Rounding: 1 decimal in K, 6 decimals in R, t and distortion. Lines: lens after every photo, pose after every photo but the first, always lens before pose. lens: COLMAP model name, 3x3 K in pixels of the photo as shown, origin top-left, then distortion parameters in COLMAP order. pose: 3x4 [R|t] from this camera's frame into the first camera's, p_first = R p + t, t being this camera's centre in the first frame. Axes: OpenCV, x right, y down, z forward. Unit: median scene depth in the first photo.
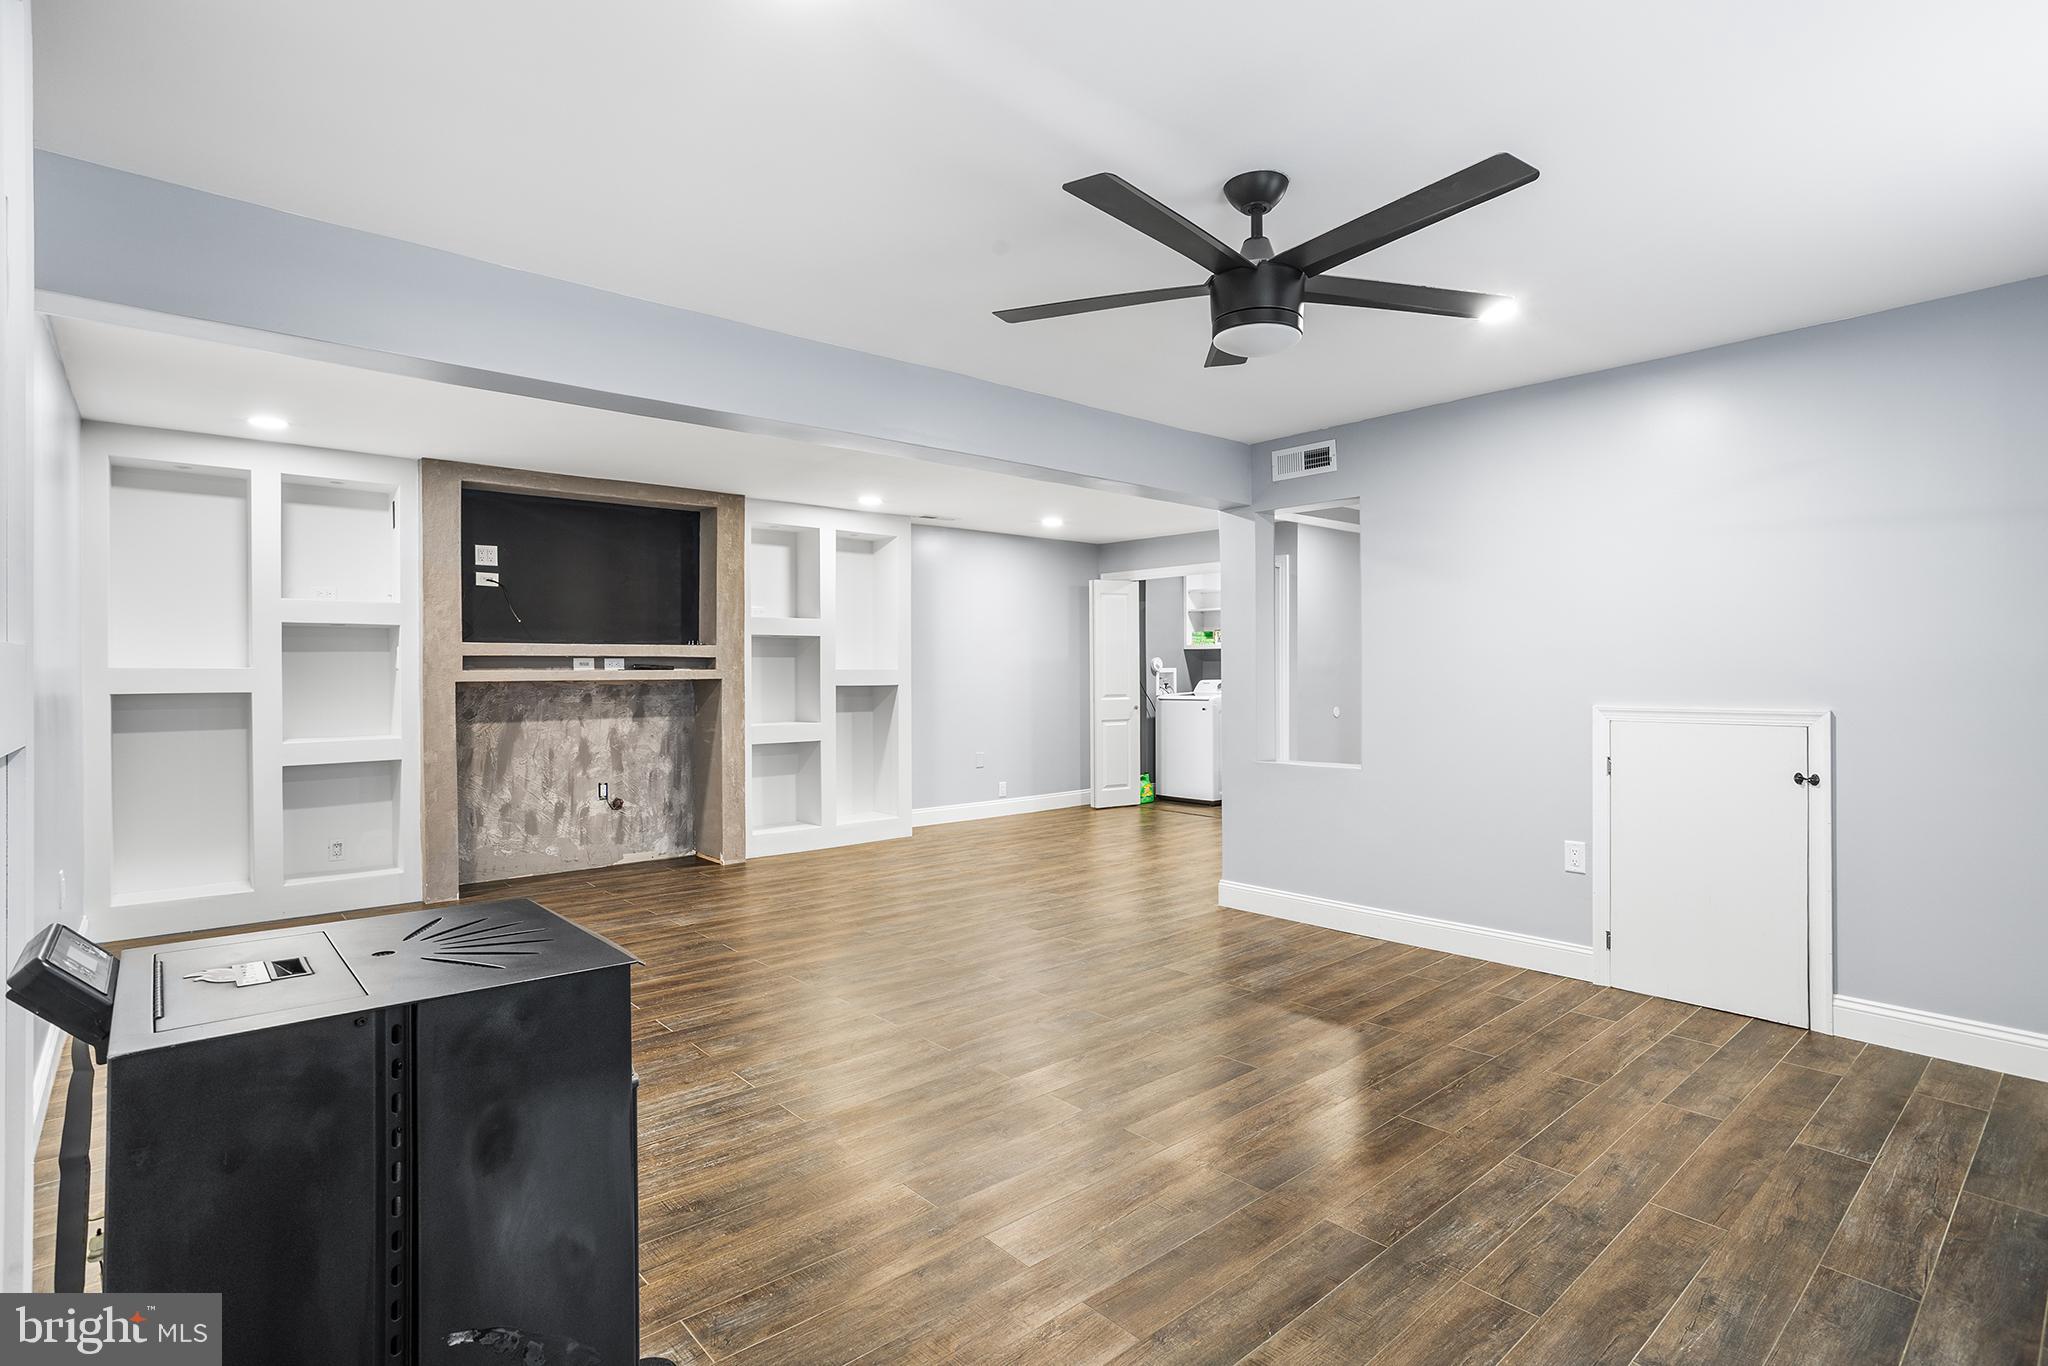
lens RADIAL K [[1005.7, 0, 1001.3], [0, 1005.7, 650.8], [0, 0, 1]] dist [-0.058041, 0.038192]
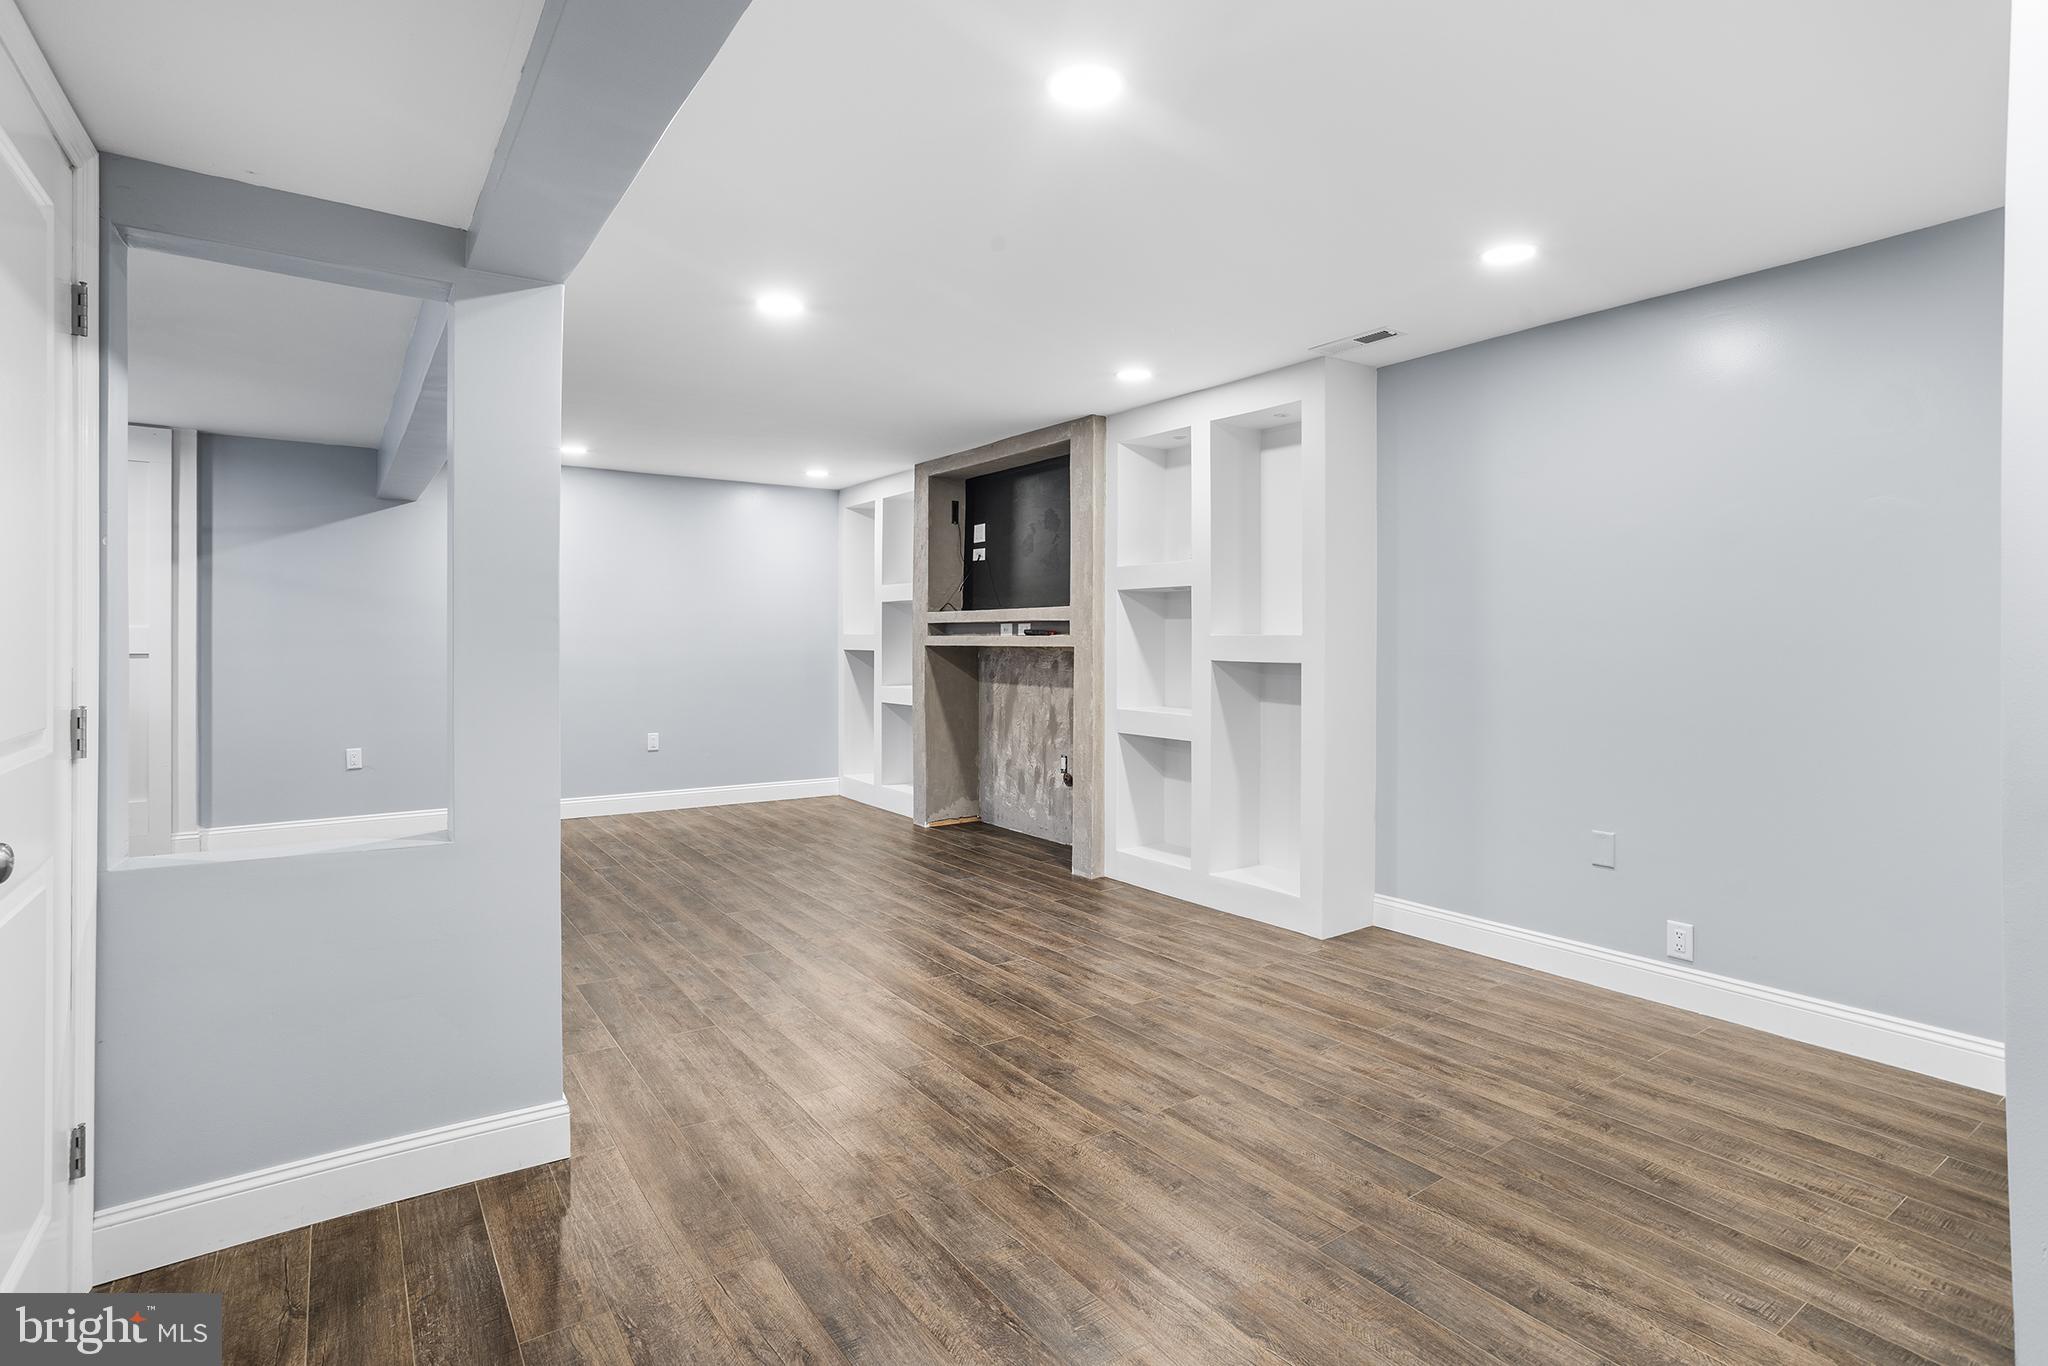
lens RADIAL K [[1005.7, 0, 1001.3], [0, 1005.7, 650.8], [0, 0, 1]] dist [-0.058041, 0.038192]
pose [[-0.110213, 0.012110, -0.993834, 0.568055], [0.015123, 0.999830, 0.010506, 0.023278], [0.993793, -0.013872, -0.110377, 1.076298]]
